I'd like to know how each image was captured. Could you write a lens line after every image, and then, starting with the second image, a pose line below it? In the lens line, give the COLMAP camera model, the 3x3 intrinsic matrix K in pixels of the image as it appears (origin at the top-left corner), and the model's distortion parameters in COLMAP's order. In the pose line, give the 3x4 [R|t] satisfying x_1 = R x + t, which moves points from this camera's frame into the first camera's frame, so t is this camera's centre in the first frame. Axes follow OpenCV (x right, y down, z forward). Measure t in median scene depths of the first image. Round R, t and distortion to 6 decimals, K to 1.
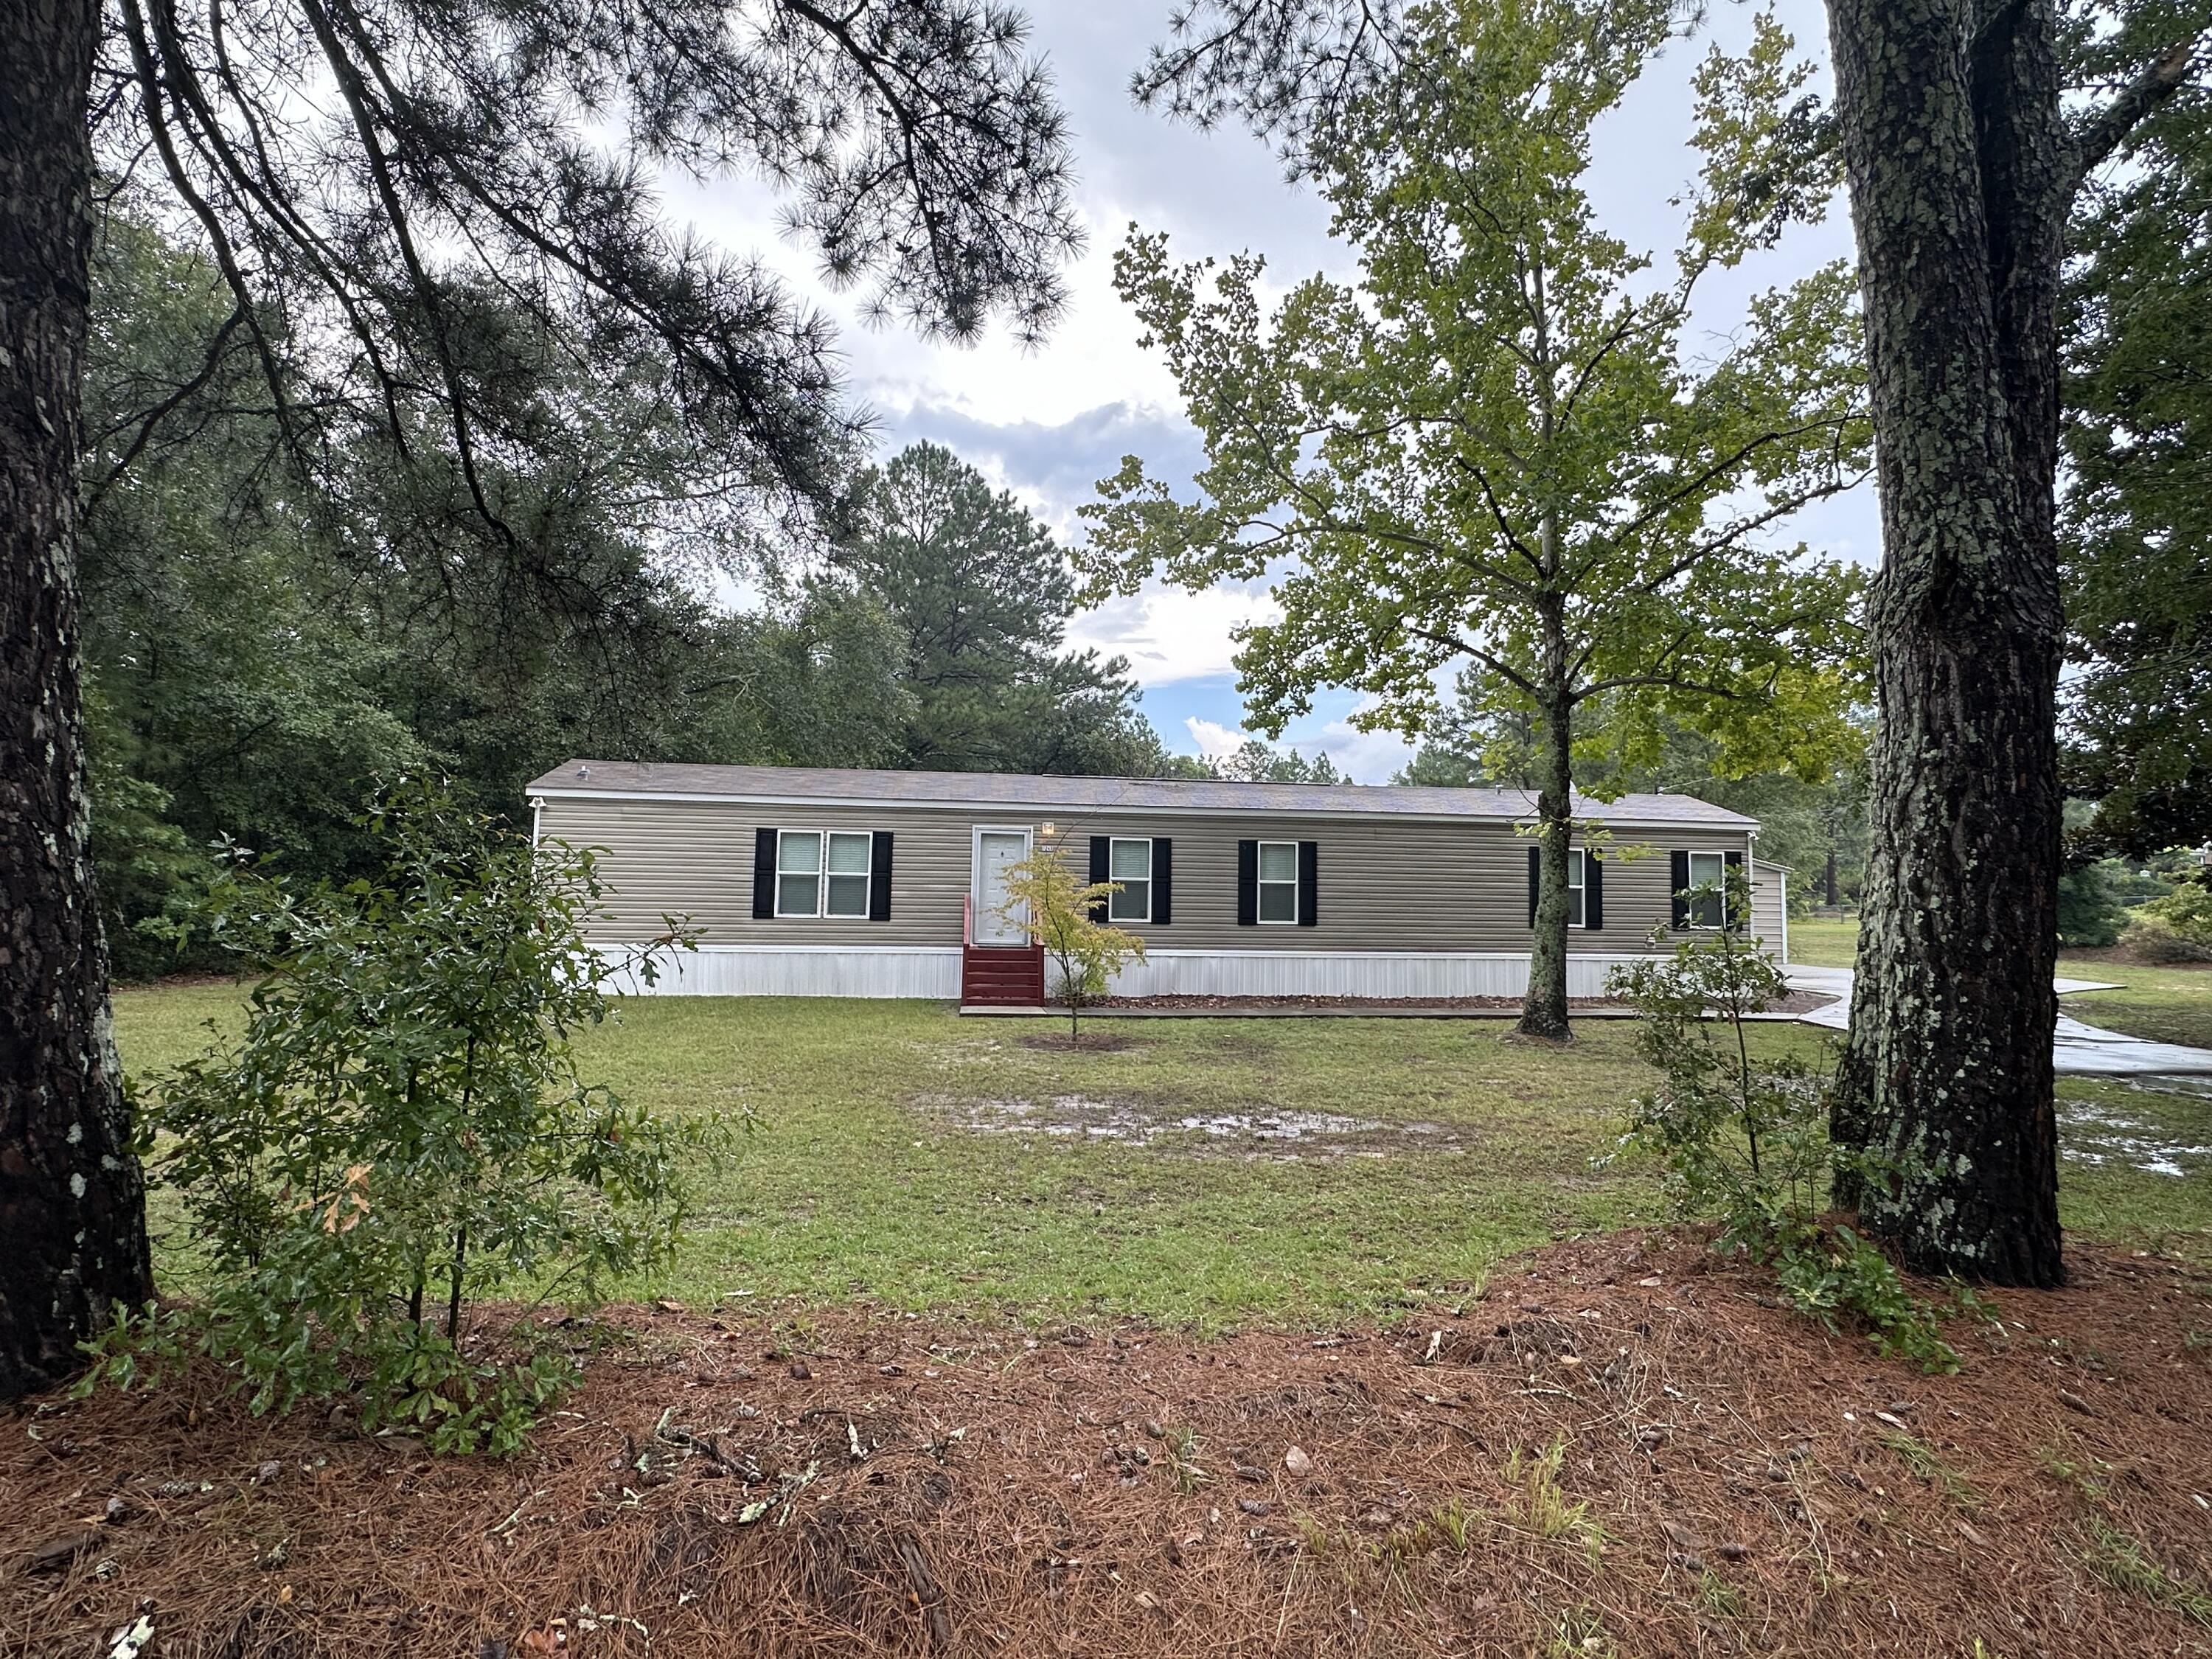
lens RADIAL K [[1108.2, 0, 1099.6], [0, 1108.2, 831.6], [0, 0, 1]] dist [-0.000569, 0.000274]
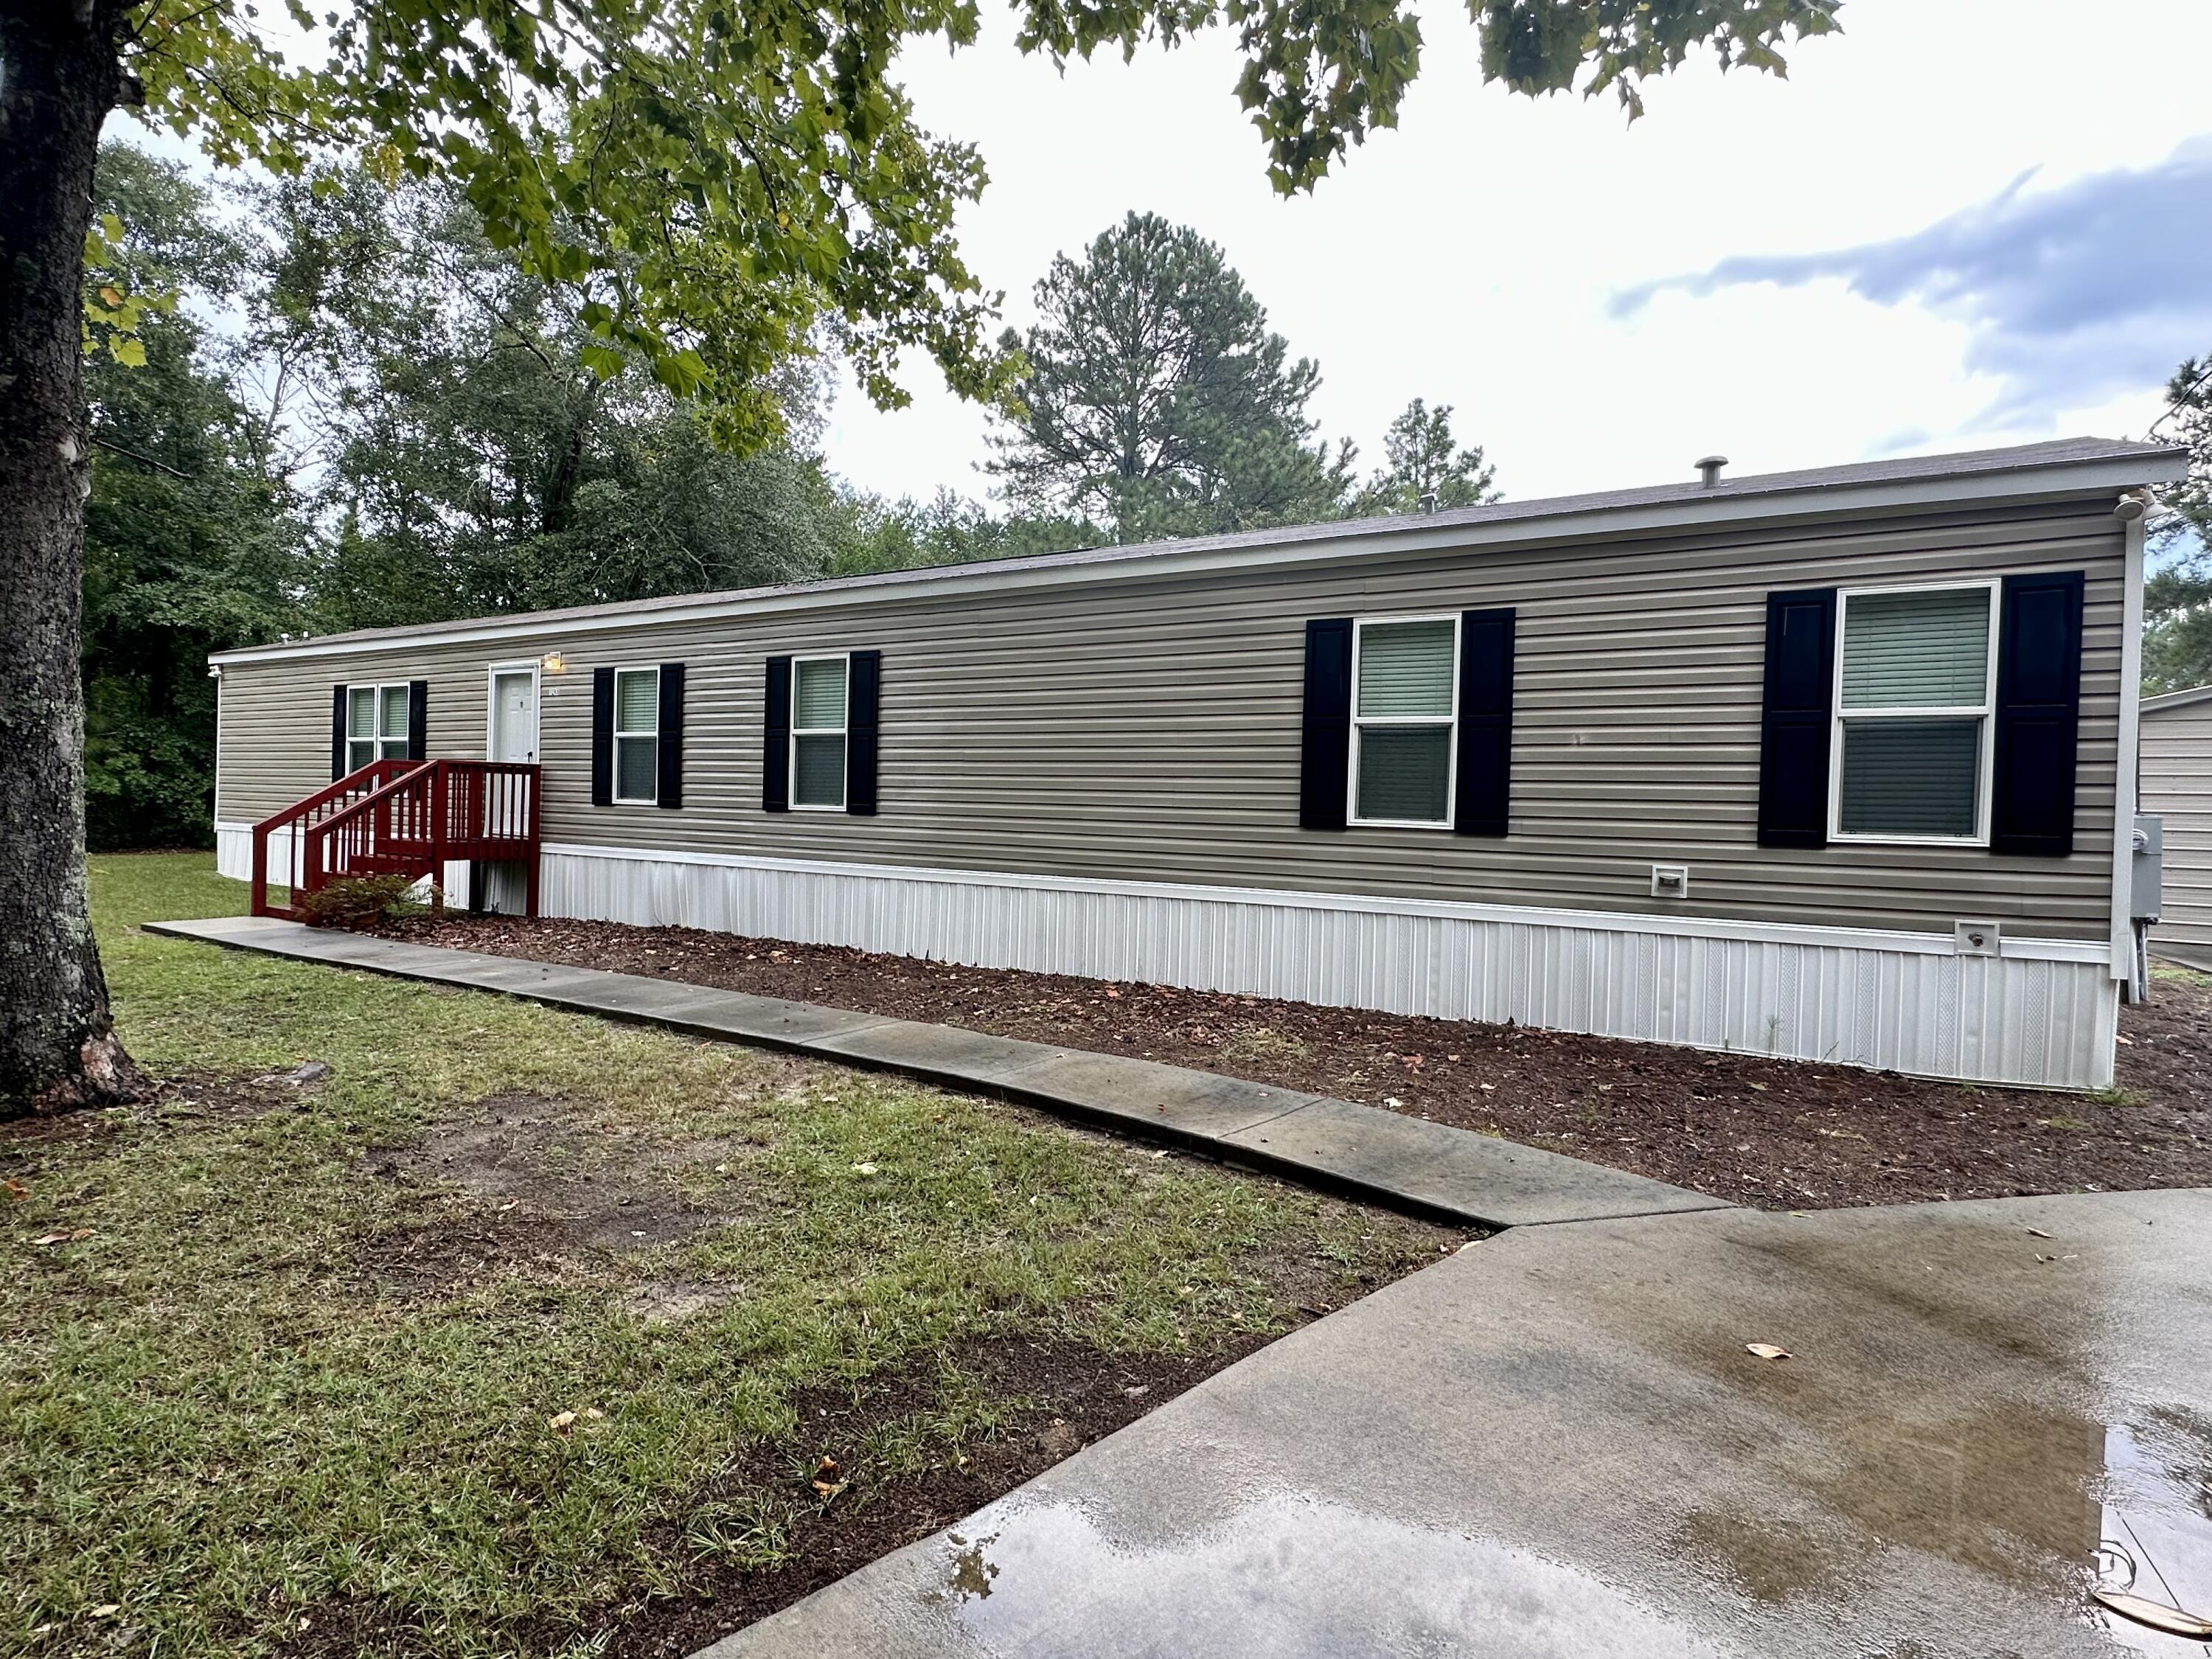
lens RADIAL K [[1108.2, 0, 1104.6], [0, 1108.2, 832.2], [0, 0, 1]] dist [-0.000569, 0.000274]
pose [[0.776674, 0.019359, -0.629605, 0.614914], [0.027571, 0.997525, 0.064683, 0.064005], [0.629299, -0.067596, 0.774218, 0.684494]]
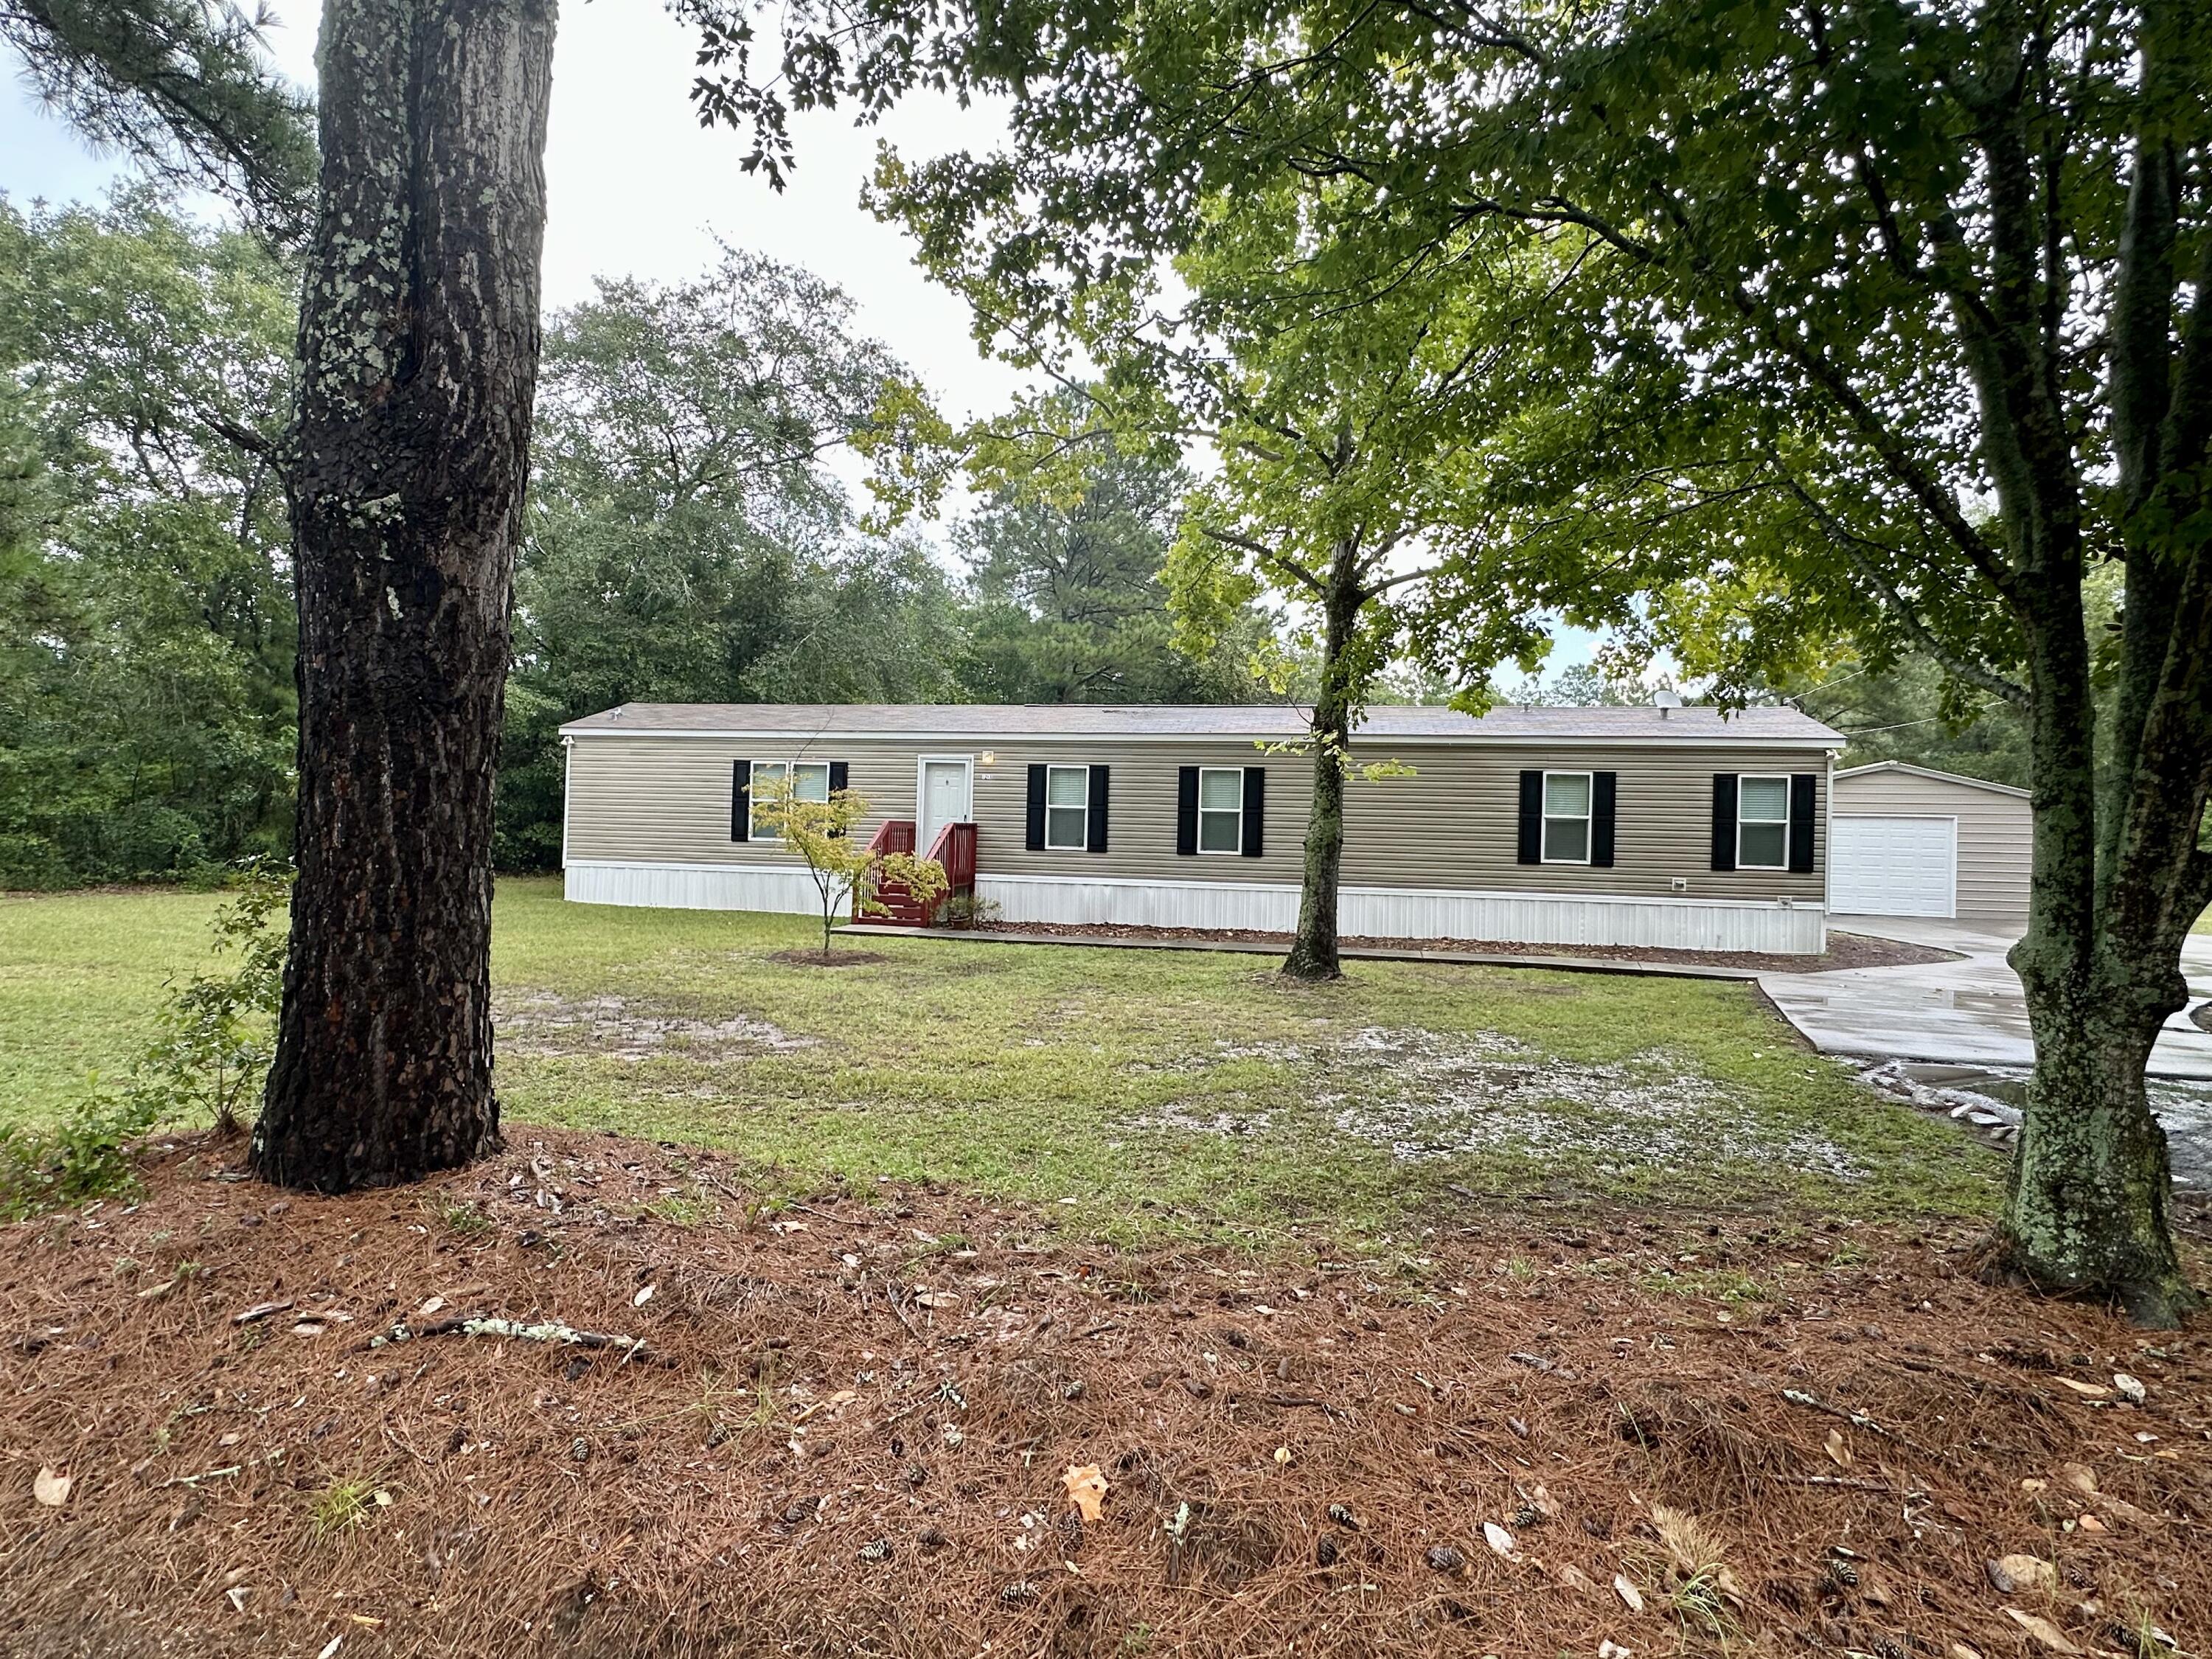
lens RADIAL K [[1108.2, 0, 1124.5], [0, 1108.2, 833.9], [0, 0, 1]] dist [-0.000569, 0.000274]
pose [[0.939948, 0.009830, -0.341176, 0.416057], [0.009988, 0.998365, 0.056281, 0.011579], [0.341171, -0.056309, 0.938313, 0.079297]]
